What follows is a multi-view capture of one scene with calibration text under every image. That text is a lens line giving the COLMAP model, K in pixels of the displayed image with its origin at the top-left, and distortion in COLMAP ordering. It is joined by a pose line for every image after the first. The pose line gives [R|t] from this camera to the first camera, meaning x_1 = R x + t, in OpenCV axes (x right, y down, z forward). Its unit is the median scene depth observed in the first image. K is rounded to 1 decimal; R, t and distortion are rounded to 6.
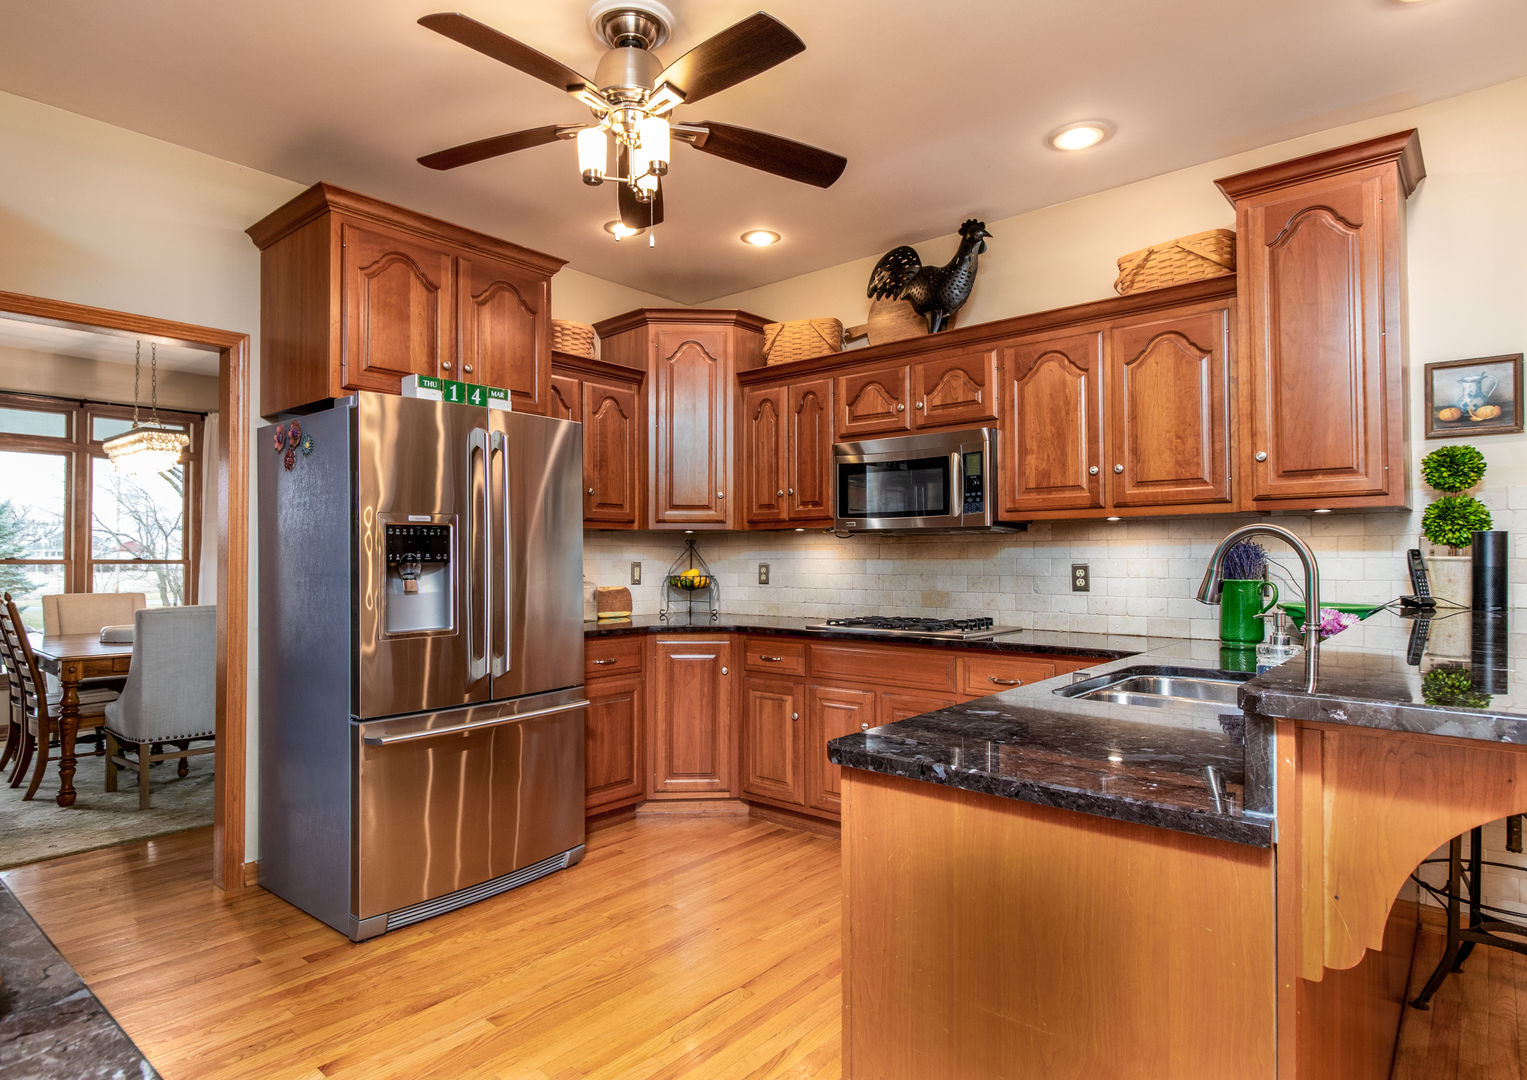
lens RADIAL K [[854.9, 0, 762.4], [0, 854.9, 545.4], [0, 0, 1]] dist [0.006341, 0.000386]
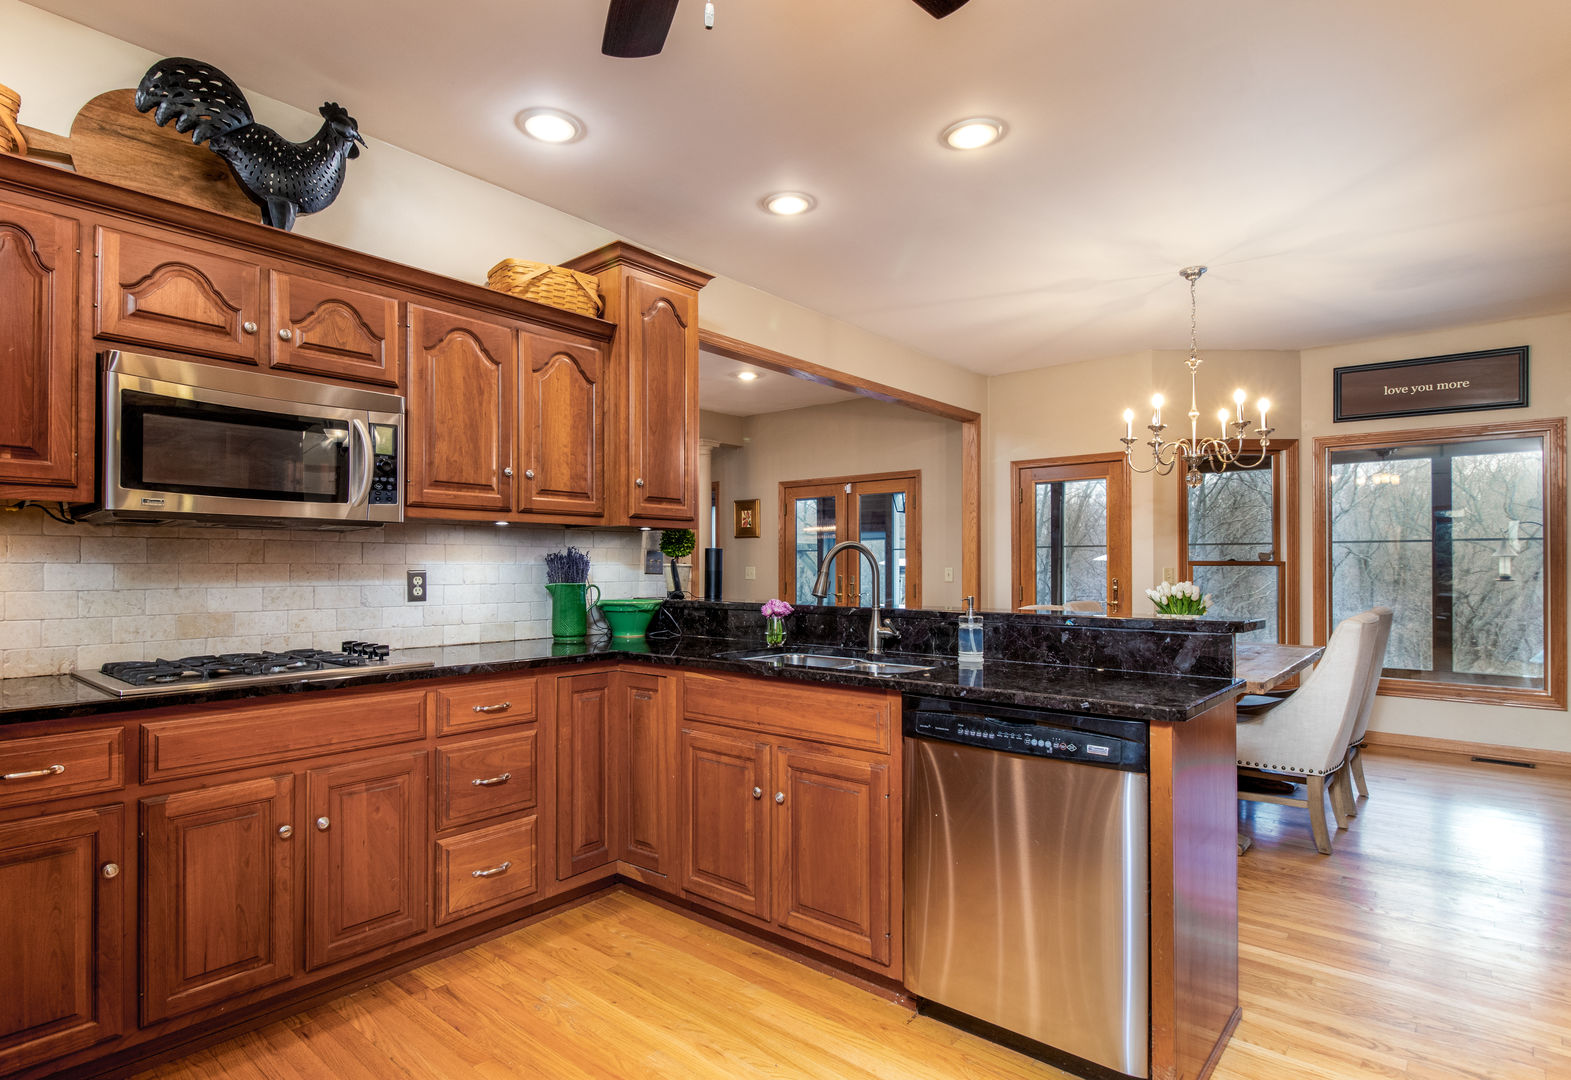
lens RADIAL K [[810.7, 0, 784.3], [0, 810.7, 550.1], [0, 0, 1]] dist [-0.007825, -0.001622]
pose [[-0.006192, 0.017513, 0.999827, -0.473412], [-0.022349, 0.999594, -0.017648, 0.007692], [-0.999731, -0.022455, -0.005798, 0.644532]]
